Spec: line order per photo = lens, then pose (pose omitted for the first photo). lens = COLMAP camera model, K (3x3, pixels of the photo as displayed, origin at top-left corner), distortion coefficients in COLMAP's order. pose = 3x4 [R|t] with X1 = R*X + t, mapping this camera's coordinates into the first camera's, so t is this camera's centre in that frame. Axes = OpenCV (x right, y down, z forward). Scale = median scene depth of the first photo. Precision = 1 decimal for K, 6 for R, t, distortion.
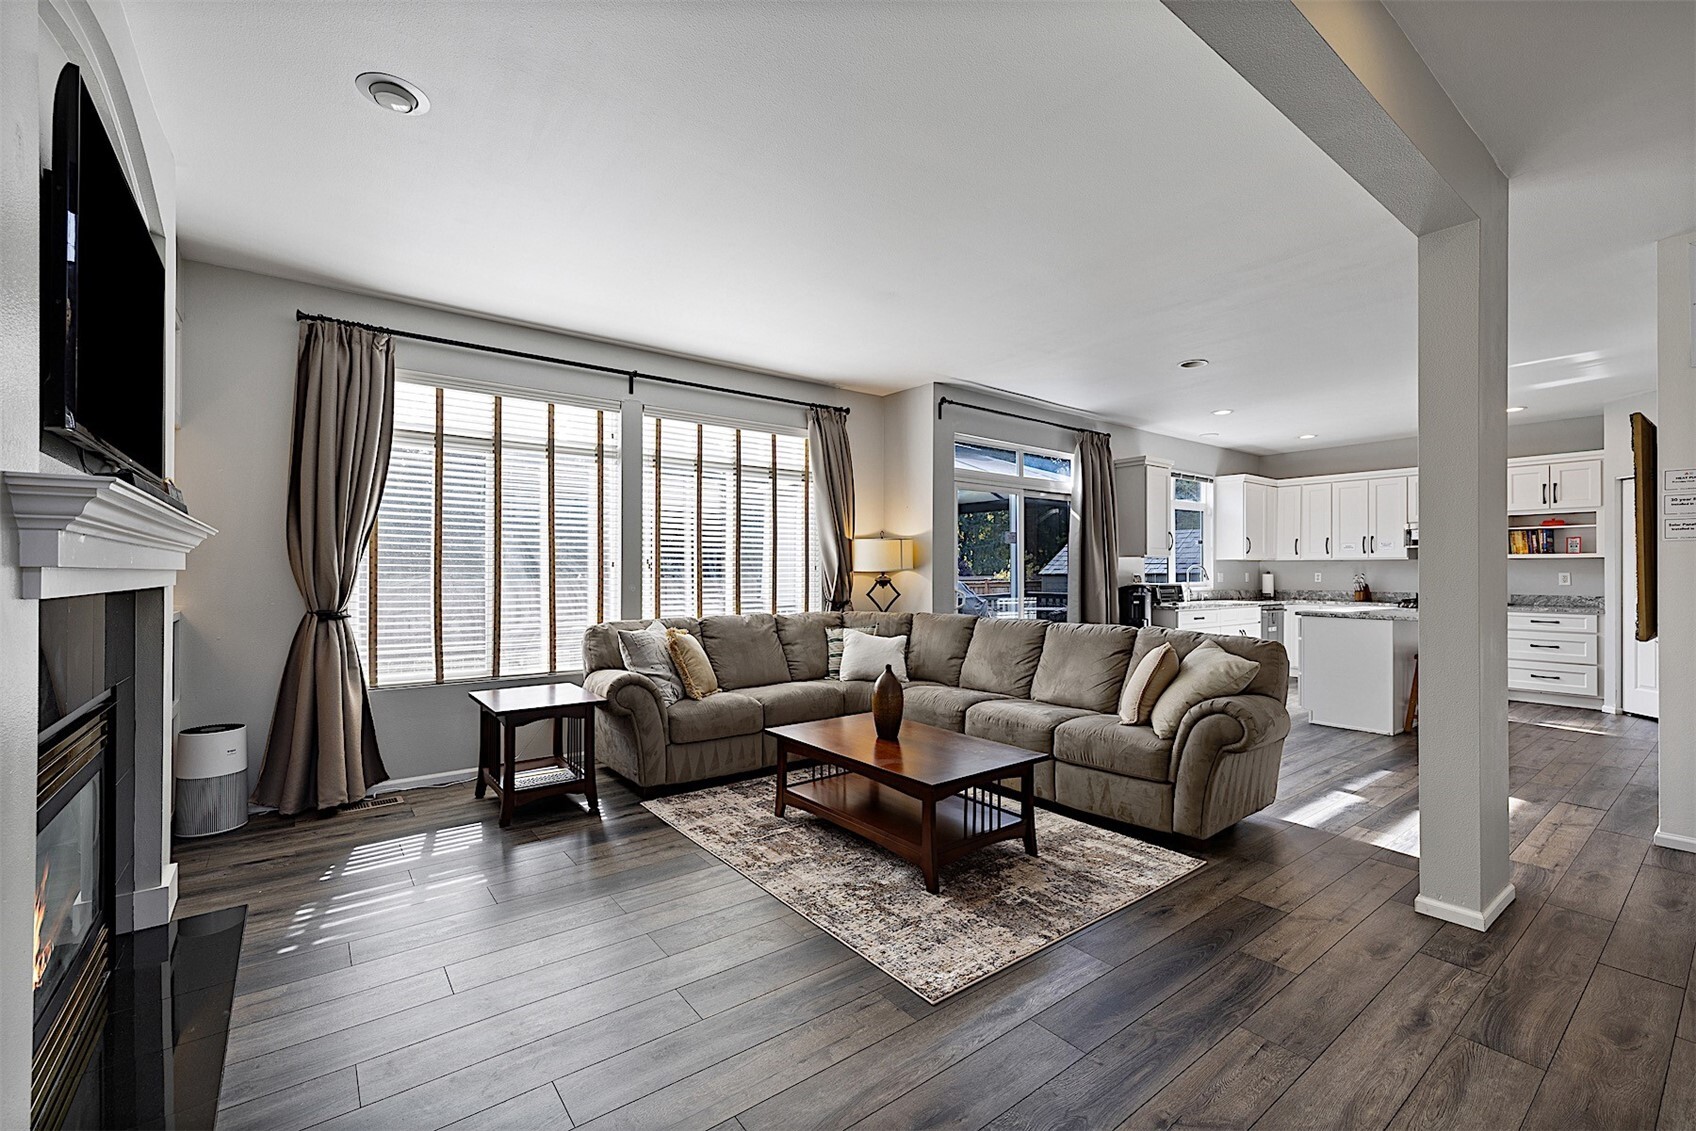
lens RADIAL K [[712.7, 0, 841.7], [0, 712.7, 570.4], [0, 0, 1]] dist [-0.000516, -0.000140]
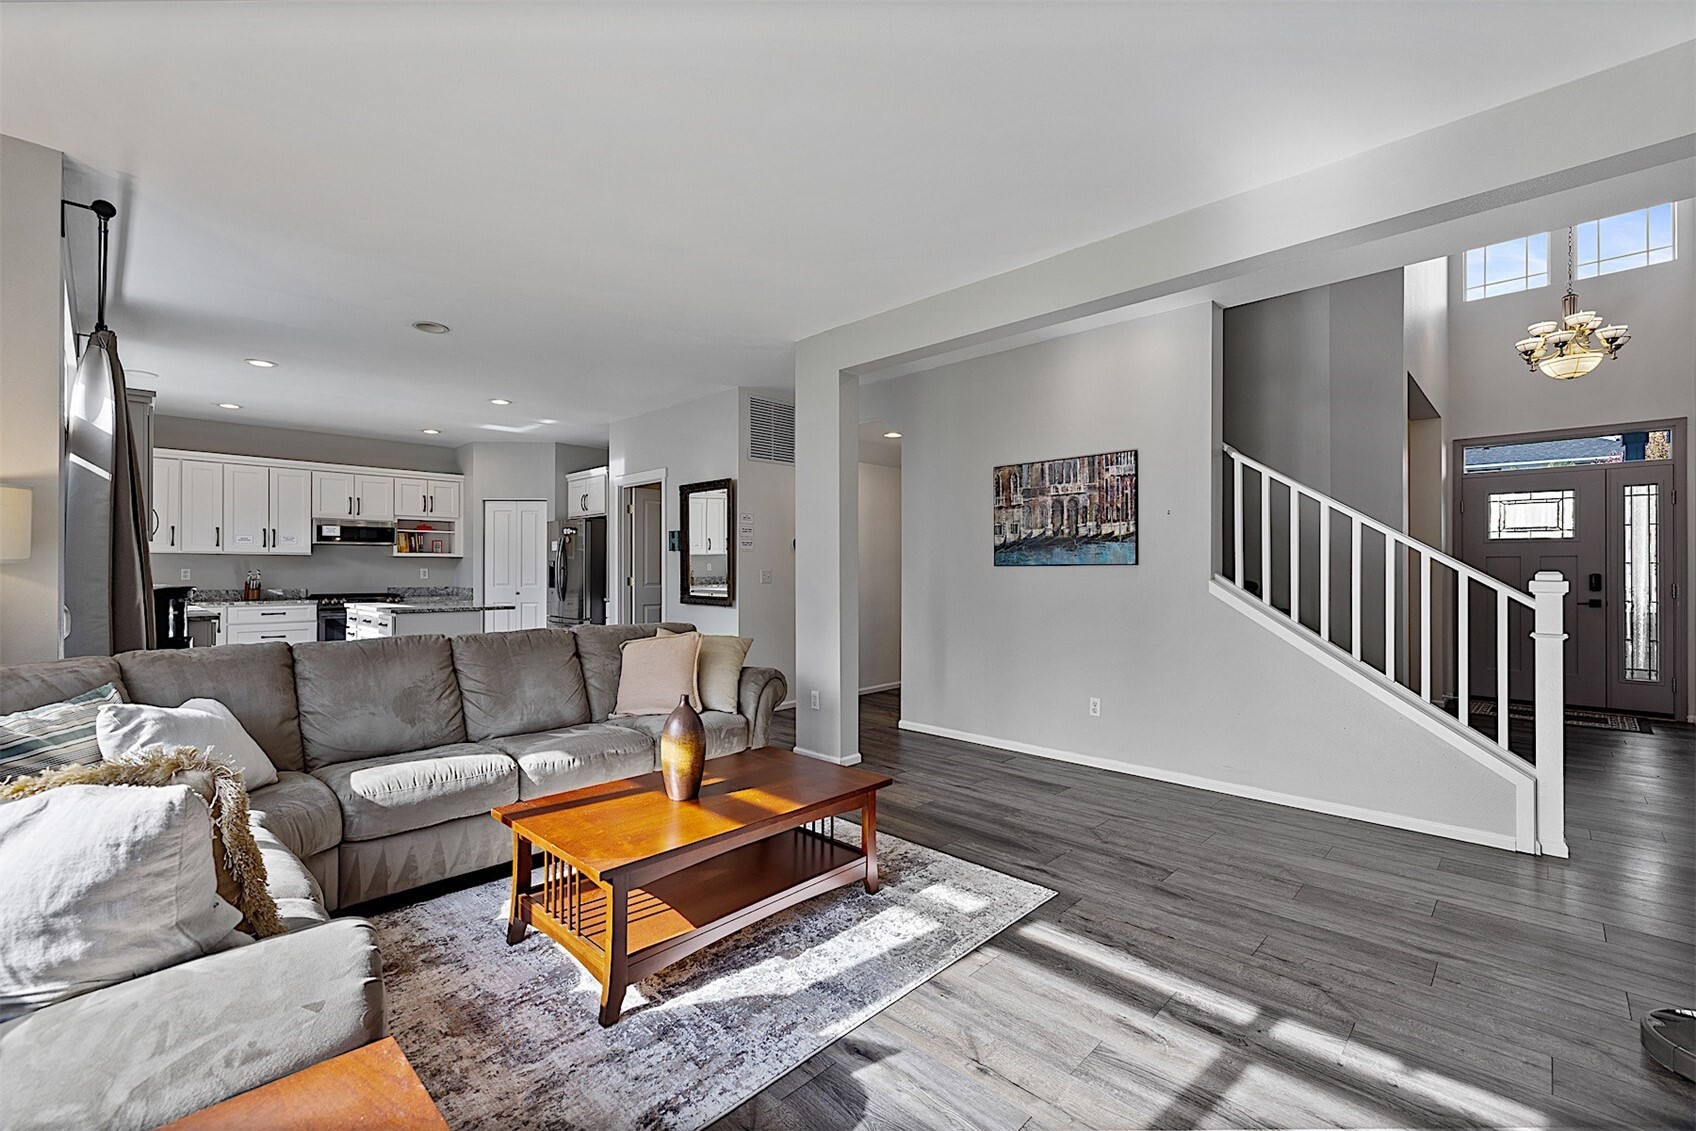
lens RADIAL K [[719.9, 0, 848.0], [0, 719.9, 565.5], [0, 0, 1]] dist [0.000301, 0.000090]
pose [[-0.152418, 0.004018, 0.988308, -0.334059], [-0.002942, 0.999985, -0.004520, 0.001426], [-0.988312, -0.003596, -0.152404, 0.465427]]
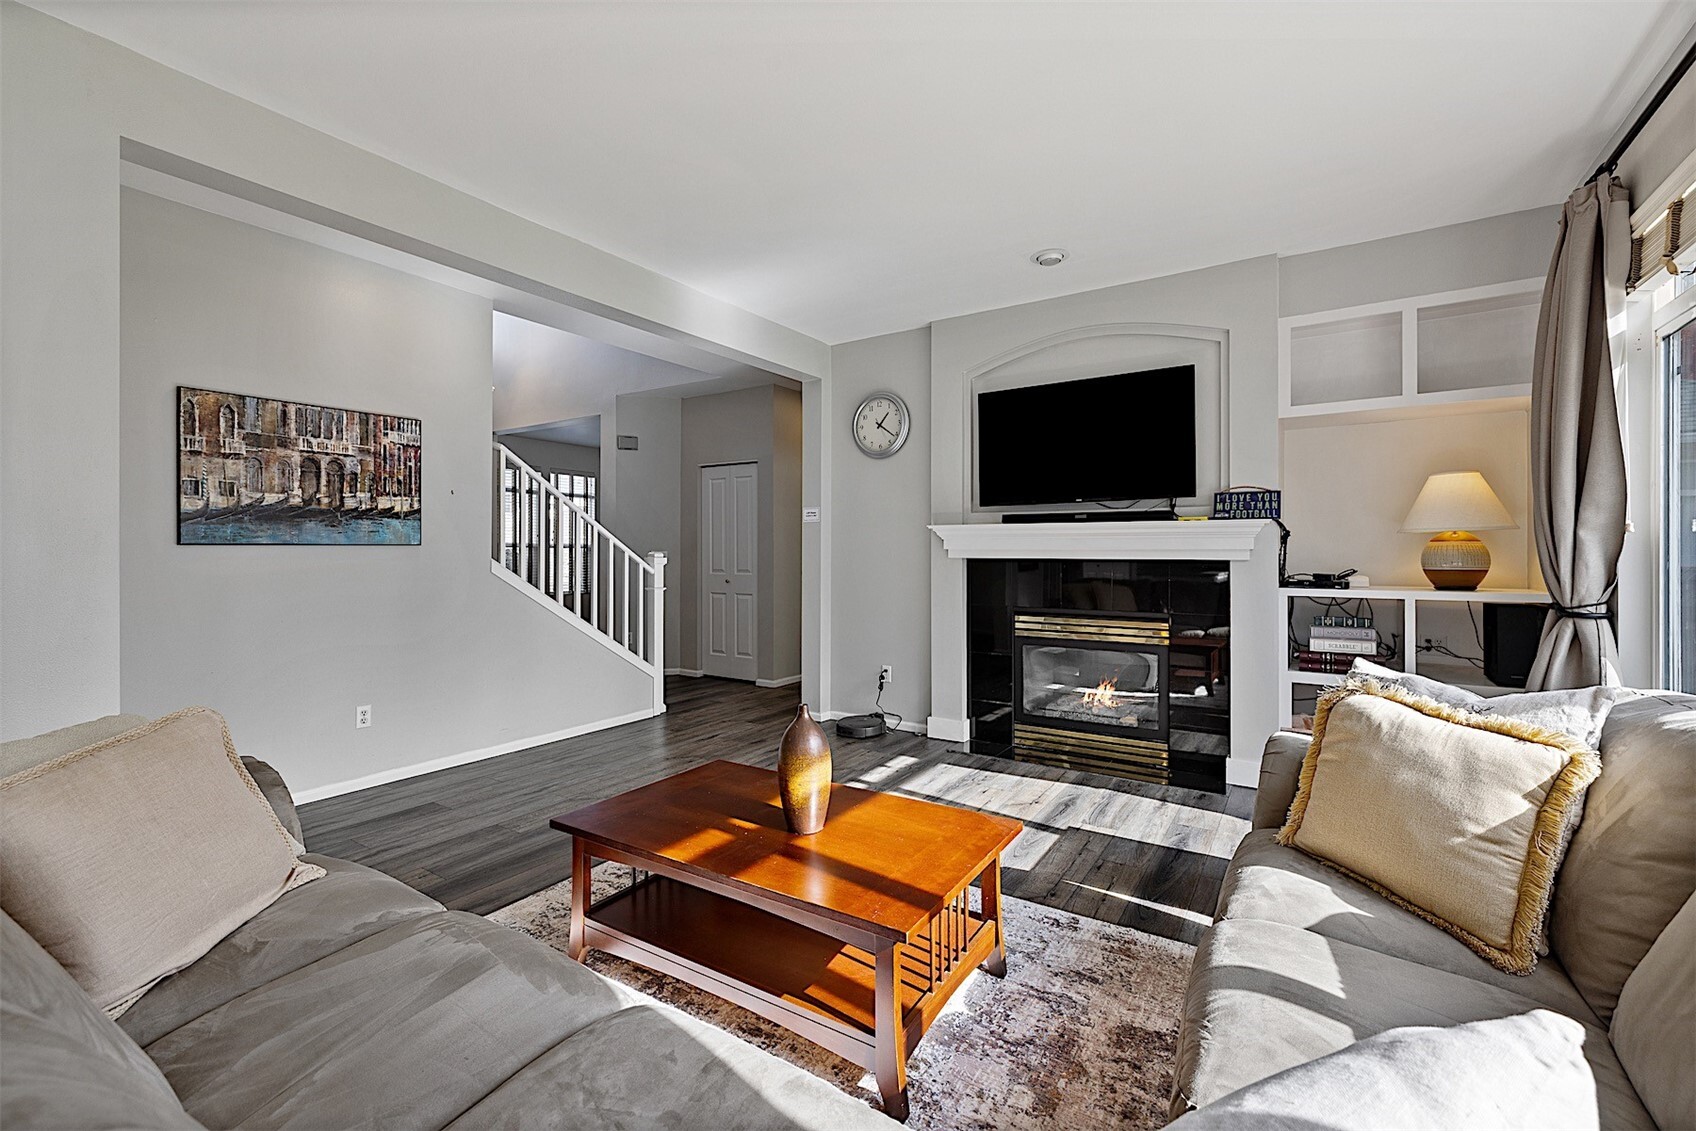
lens RADIAL K [[709.8, 0, 854.6], [0, 709.8, 547.4], [0, 0, 1]] dist [-0.000688, -0.000147]
pose [[-0.939970, -0.005290, -0.341216, 0.109475], [-0.002836, 0.999966, -0.007691, 0.002168], [0.341245, -0.006262, -0.939954, 0.769086]]
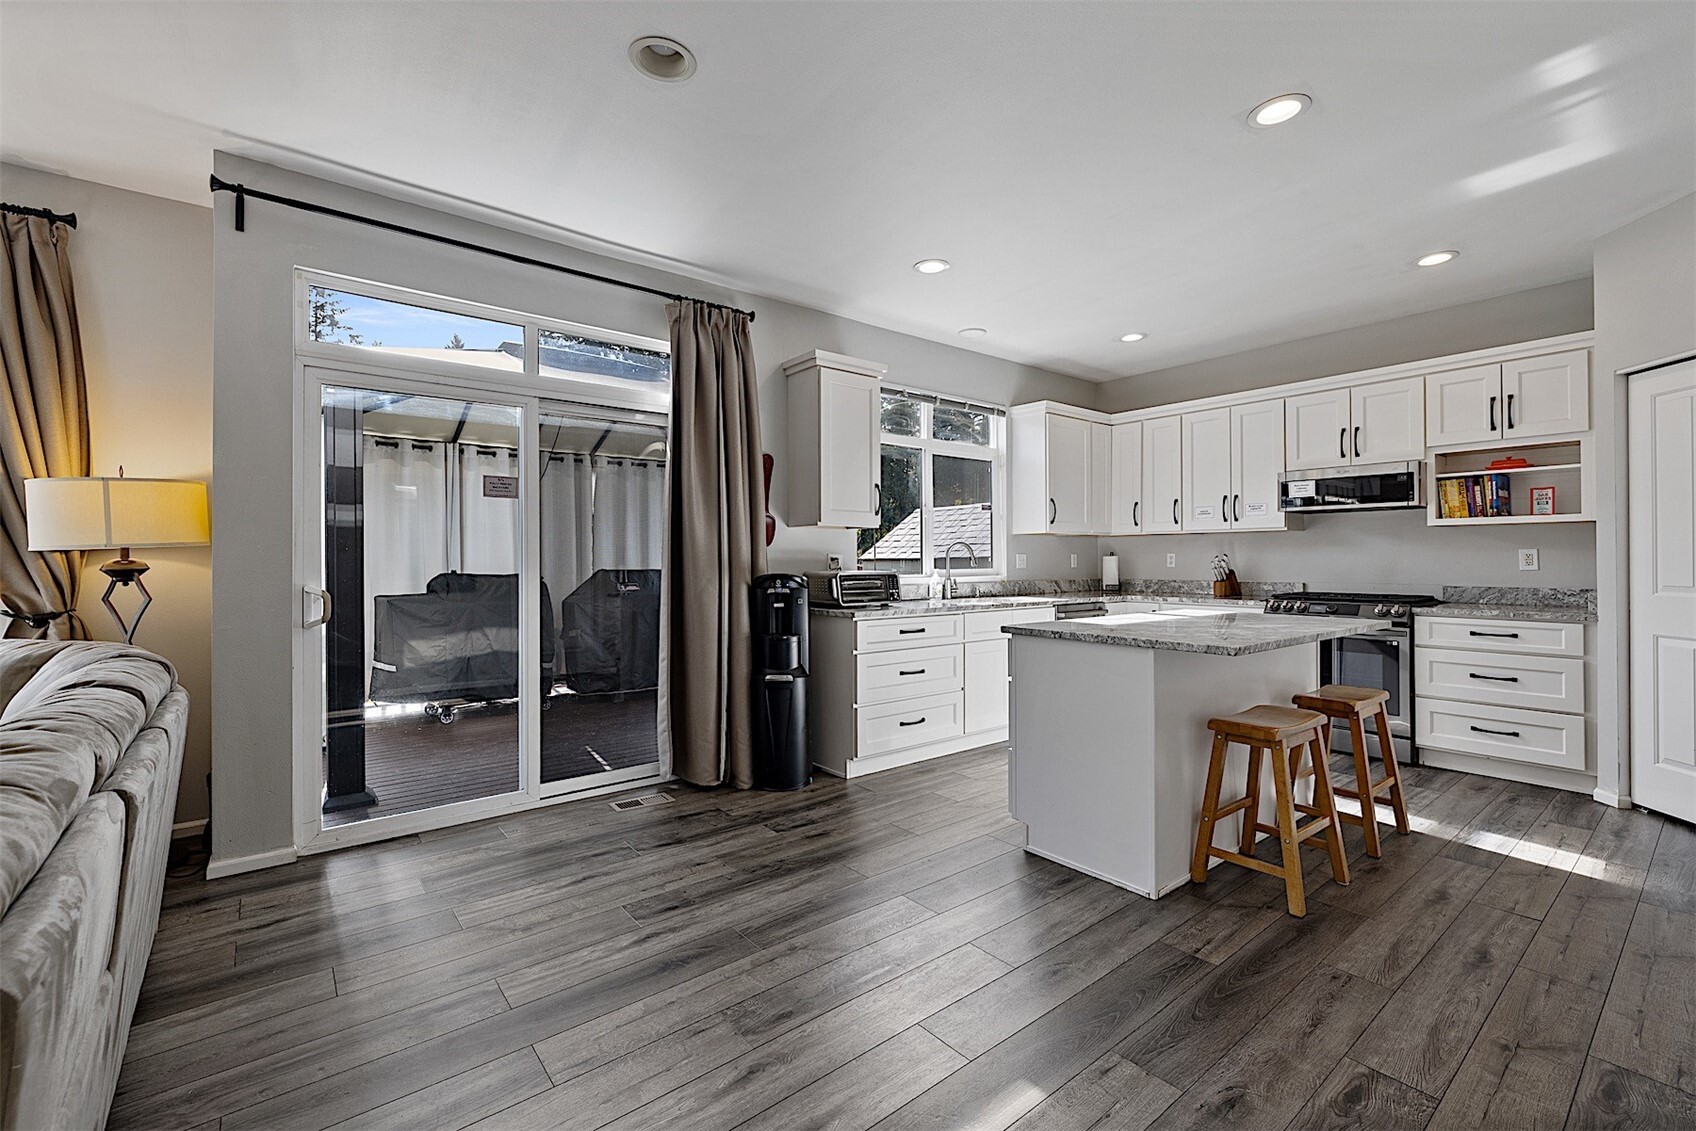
lens RADIAL K [[722.3, 0, 848.6], [0, 722.3, 556.8], [0, 0, 1]] dist [0.000023, 0.000187]
pose [[0.999637, -0.005949, 0.026280, 0.436481], [0.006004, 0.999980, -0.002032, 0.007700], [-0.026267, 0.002189, 0.999653, 0.416419]]
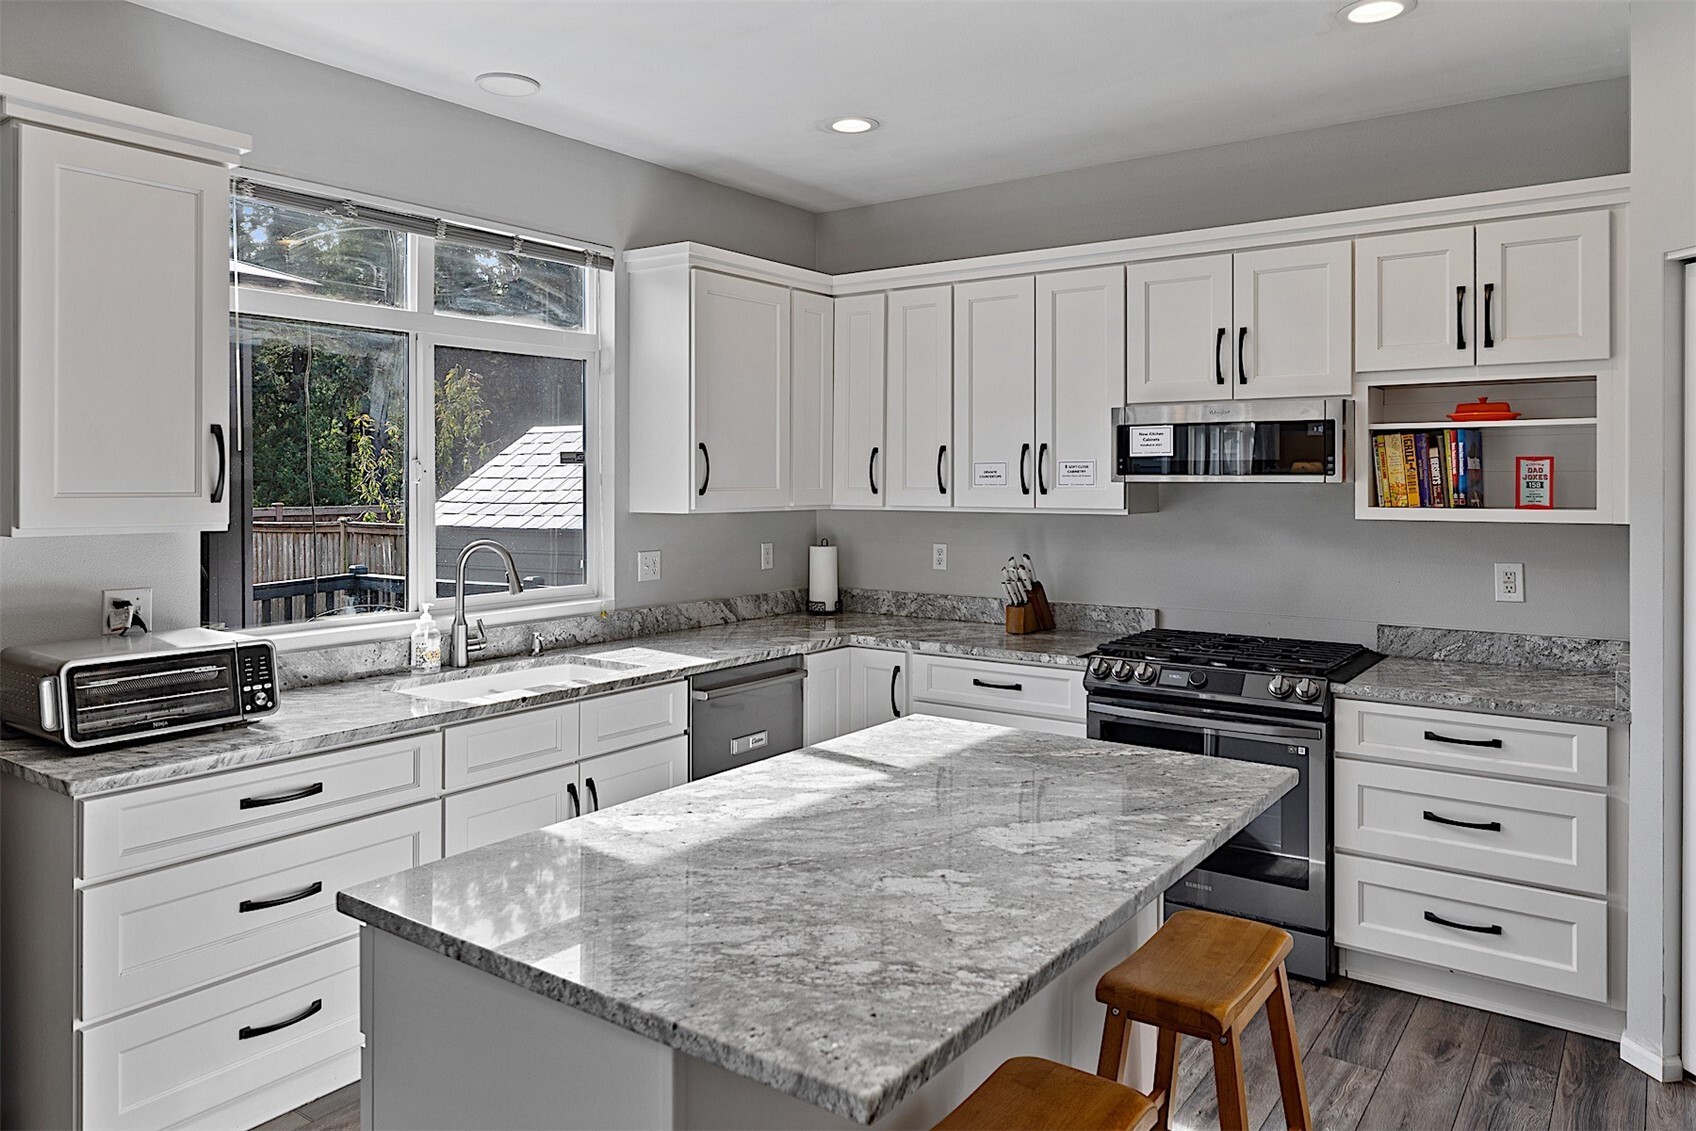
lens RADIAL K [[1149.2, 0, 844.1], [0, 1149.2, 483.6], [0, 0, 1]] dist [-0.006074, 0.004784]
pose [[0.955852, -0.003611, 0.293827, 0.569647], [0.001809, 0.999978, 0.006406, -0.037540], [-0.293843, -0.005592, 0.955837, 0.587438]]
